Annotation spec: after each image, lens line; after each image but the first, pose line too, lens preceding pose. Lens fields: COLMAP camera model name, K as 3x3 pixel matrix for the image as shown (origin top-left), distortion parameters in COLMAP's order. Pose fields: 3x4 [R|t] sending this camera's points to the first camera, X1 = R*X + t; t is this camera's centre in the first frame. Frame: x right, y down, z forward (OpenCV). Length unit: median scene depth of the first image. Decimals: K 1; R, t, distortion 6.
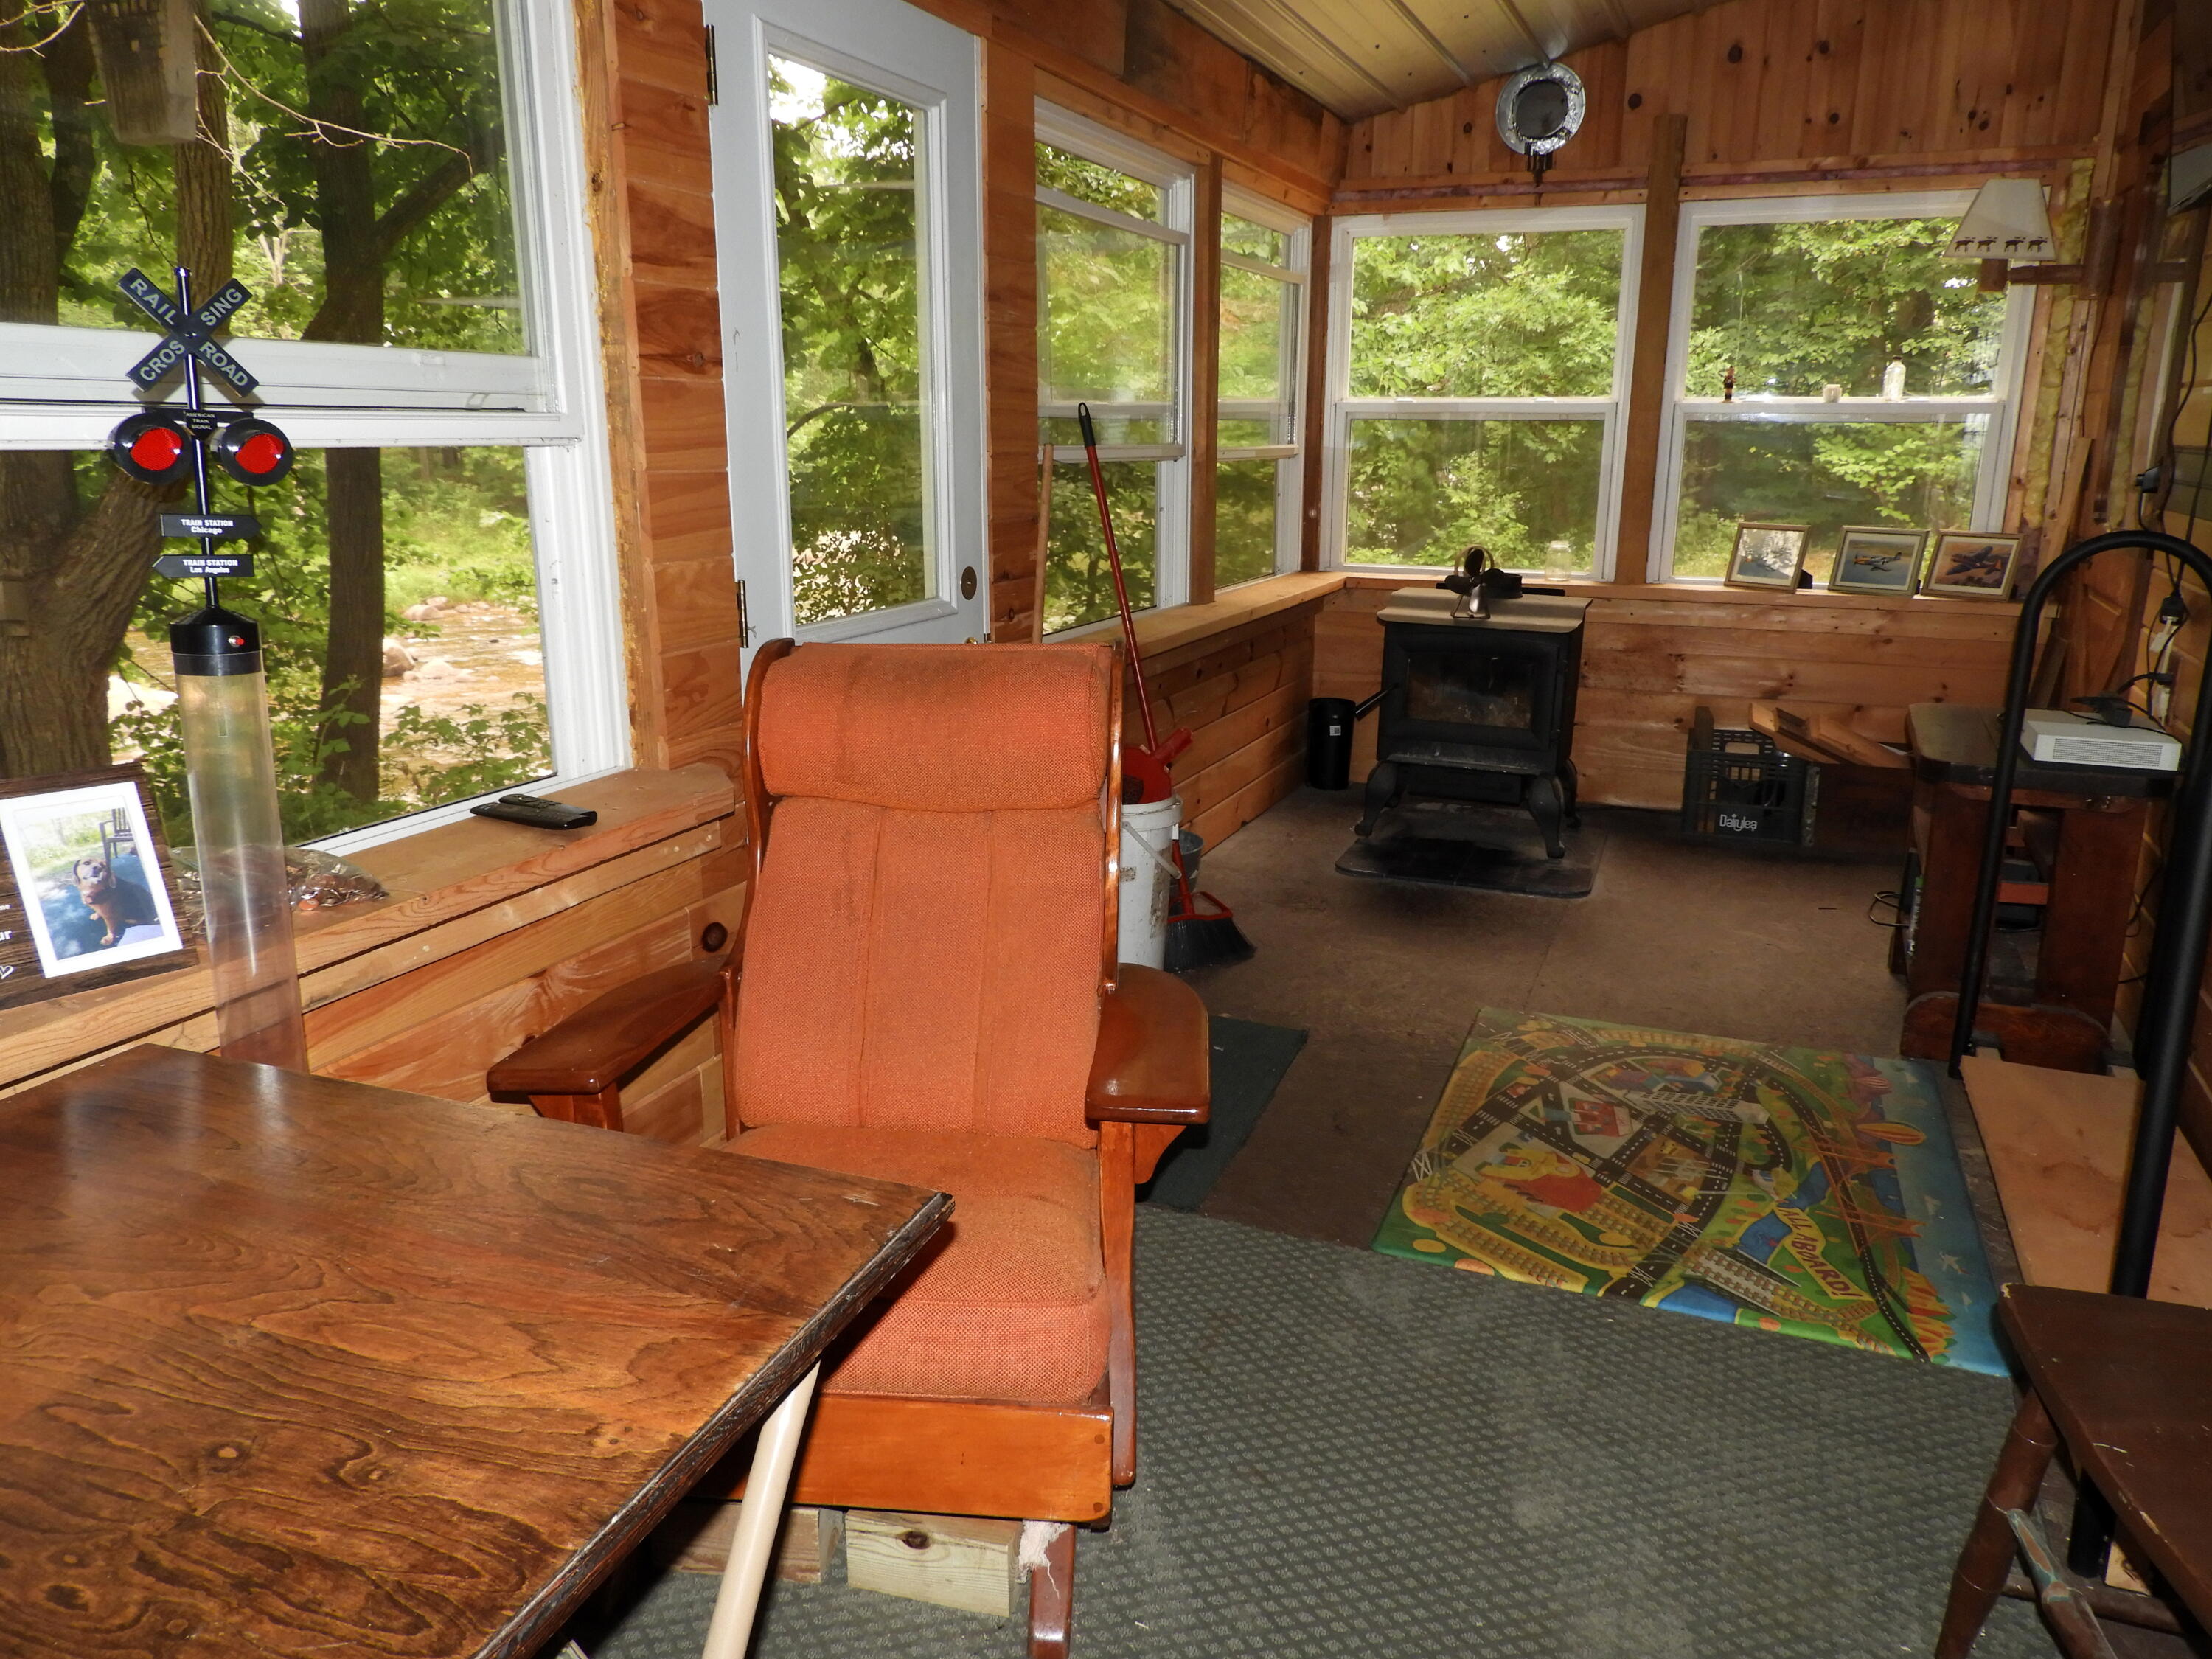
lens RADIAL K [[1566.1, 0, 1115.4], [0, 1566.1, 825.1], [0, 0, 1]] dist [0.007509, -0.005800]
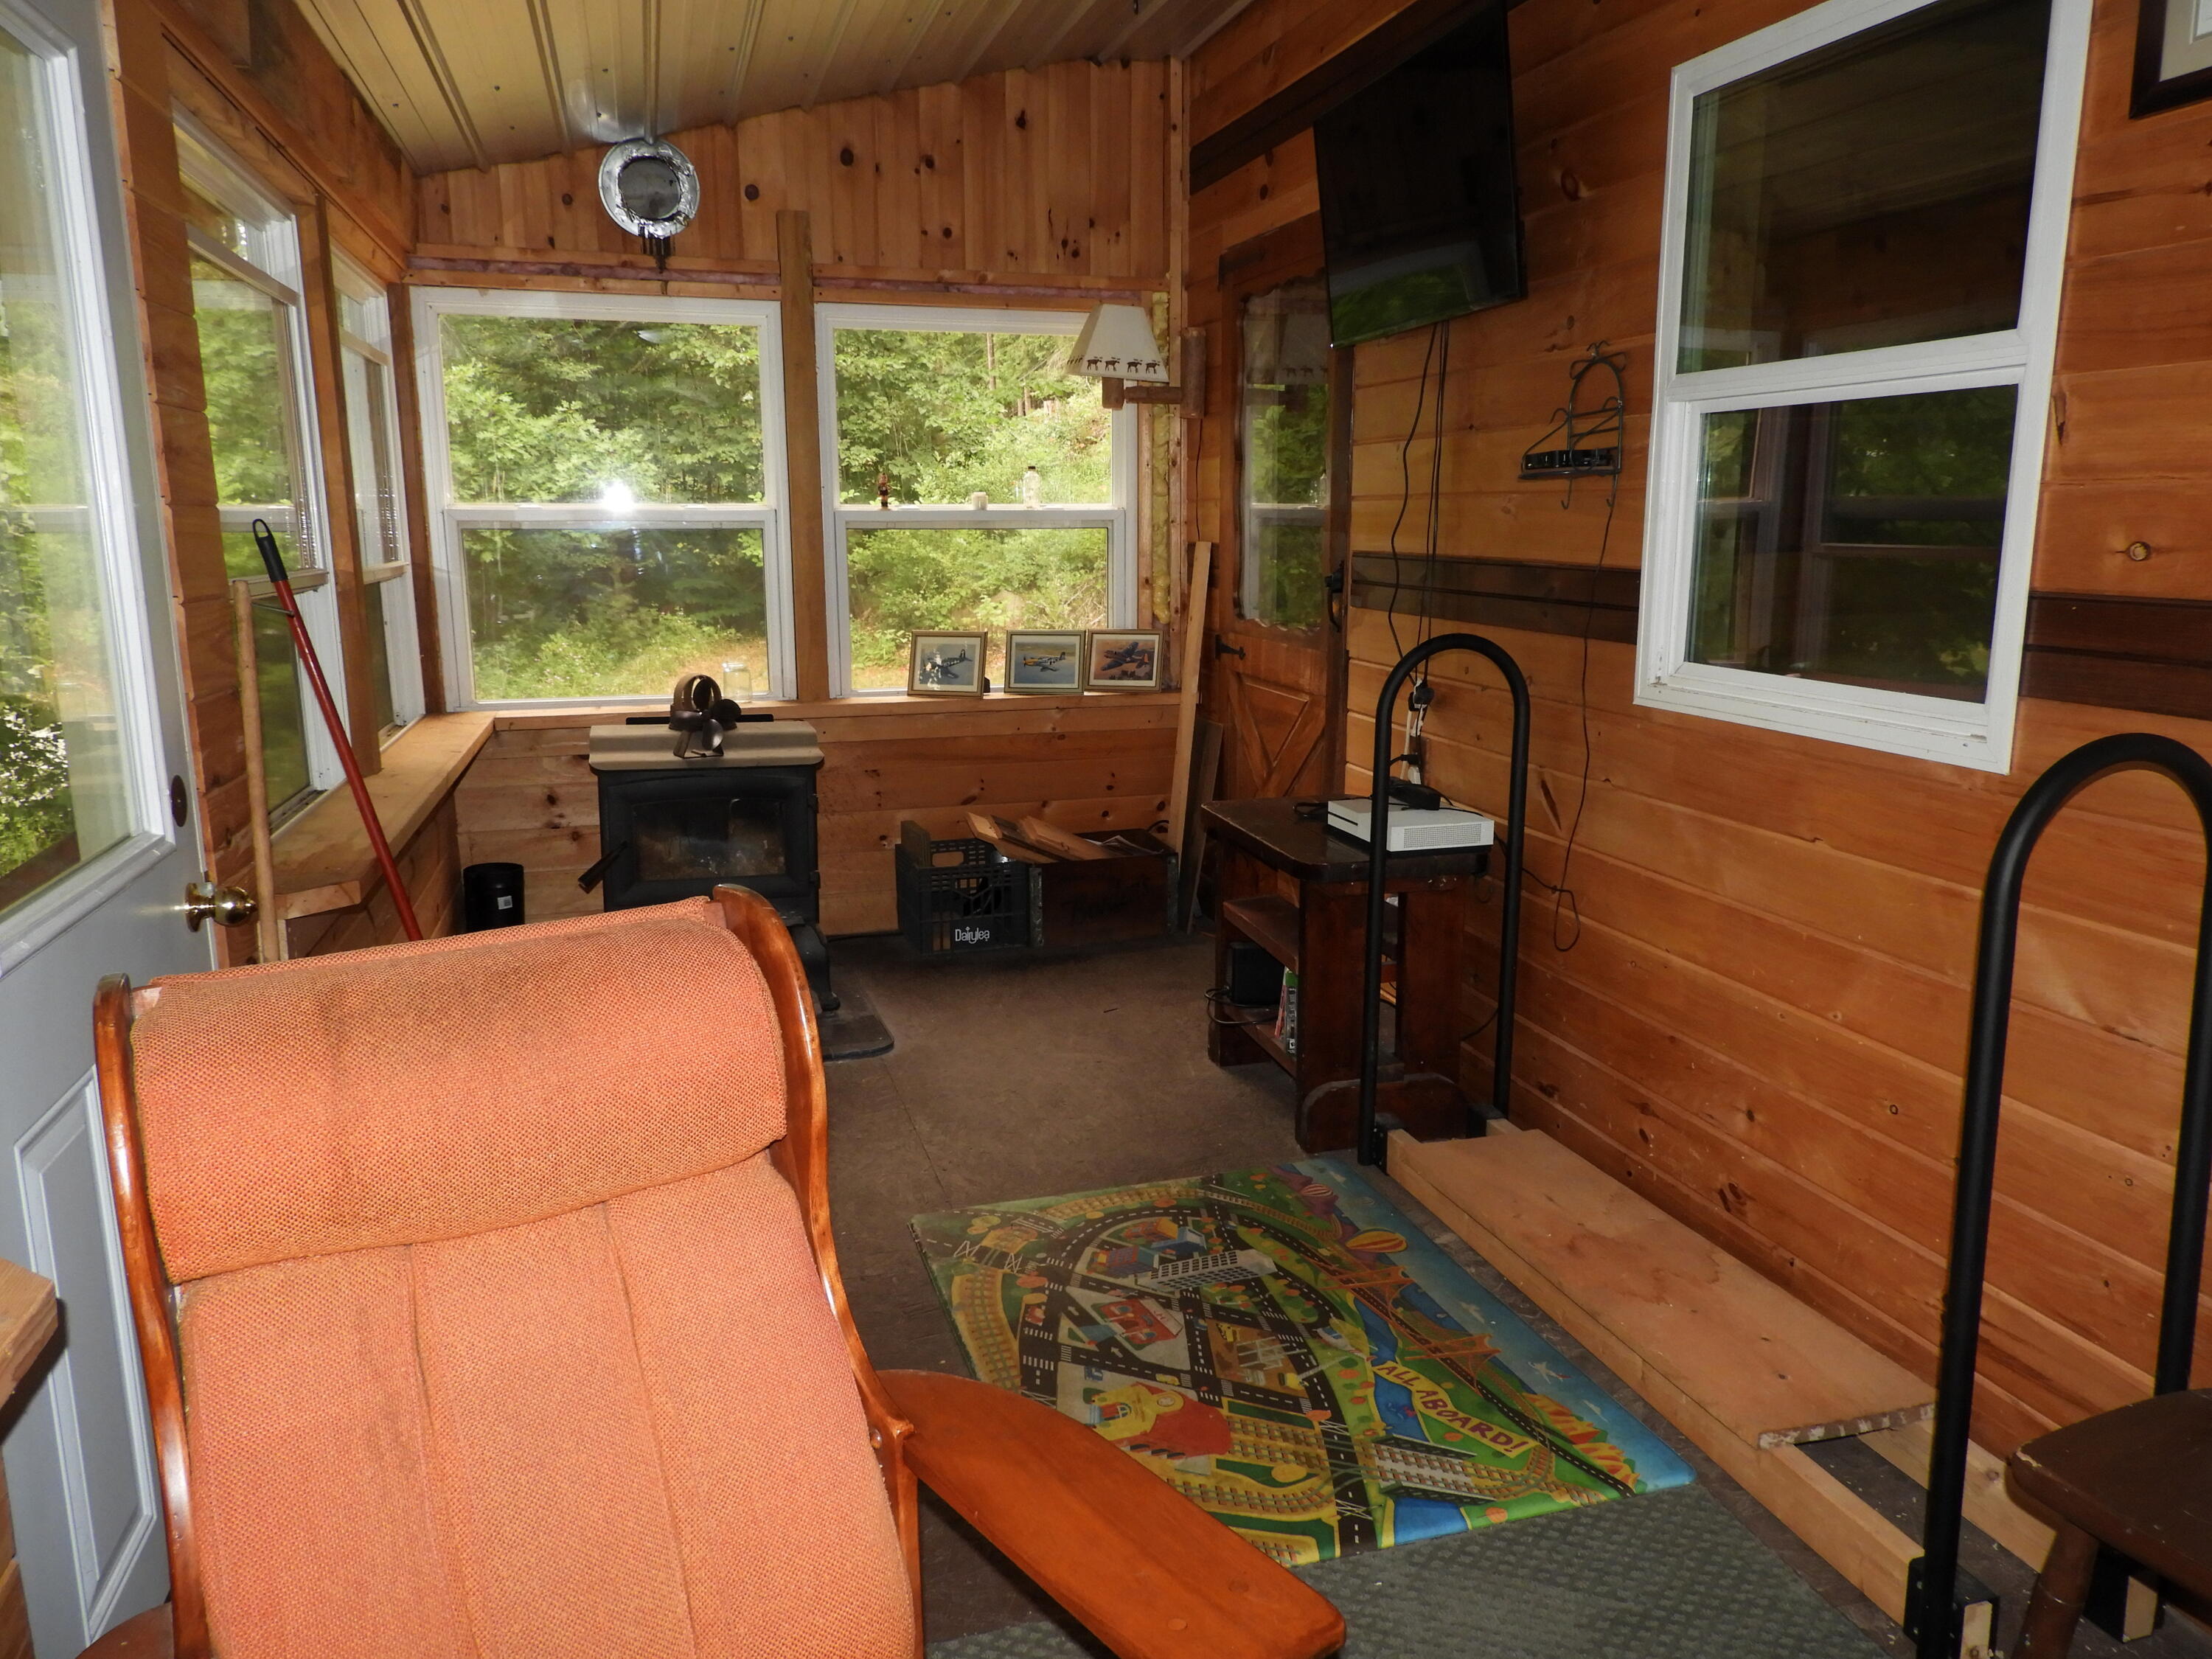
lens RADIAL K [[1566.1, 0, 1110.0], [0, 1566.1, 827.8], [0, 0, 1]] dist [0.007509, -0.005800]
pose [[0.778712, -0.128251, 0.614133, -0.137519], [0.162039, 0.986784, 0.000610, -0.058819], [-0.606095, 0.099038, 0.789202, 0.187447]]
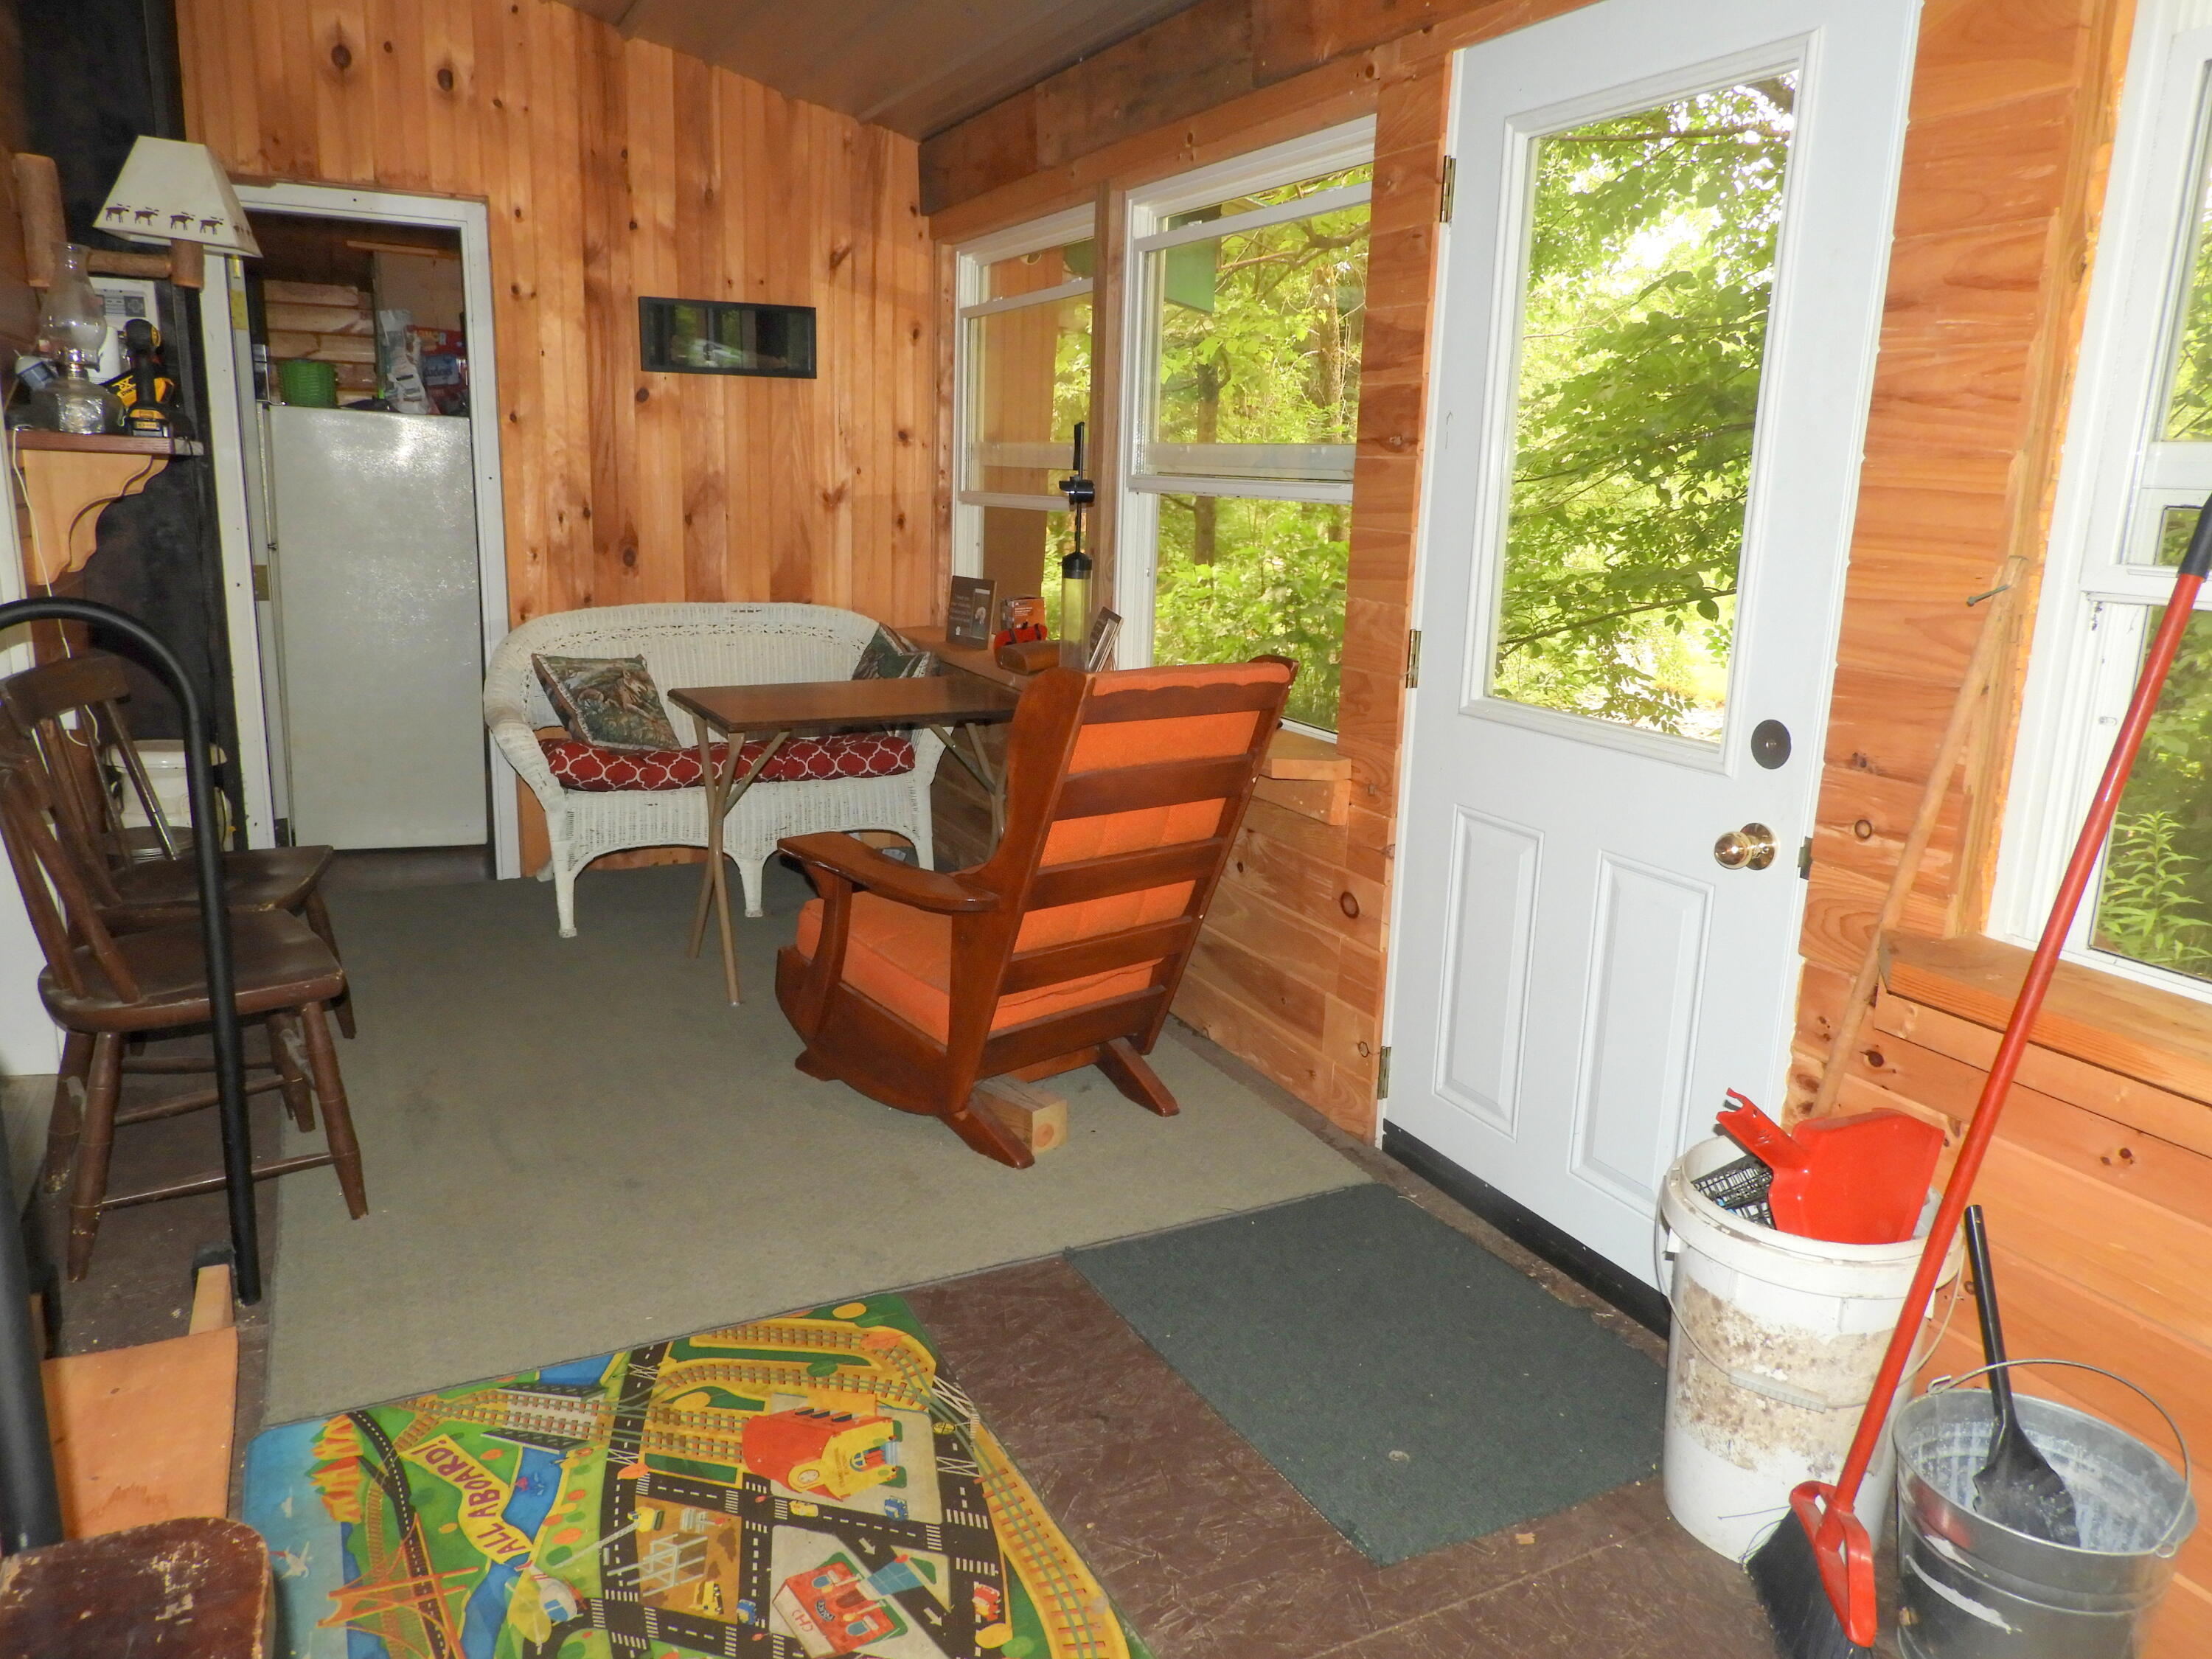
lens RADIAL K [[1566.1, 0, 1110.7], [0, 1566.1, 828.6], [0, 0, 1]] dist [0.007509, -0.005800]
pose [[-0.666106, 0.145310, -0.731565, 0.420266], [-0.214066, 0.902327, 0.374140, -0.223035], [0.714478, 0.405820, -0.569940, 0.853016]]
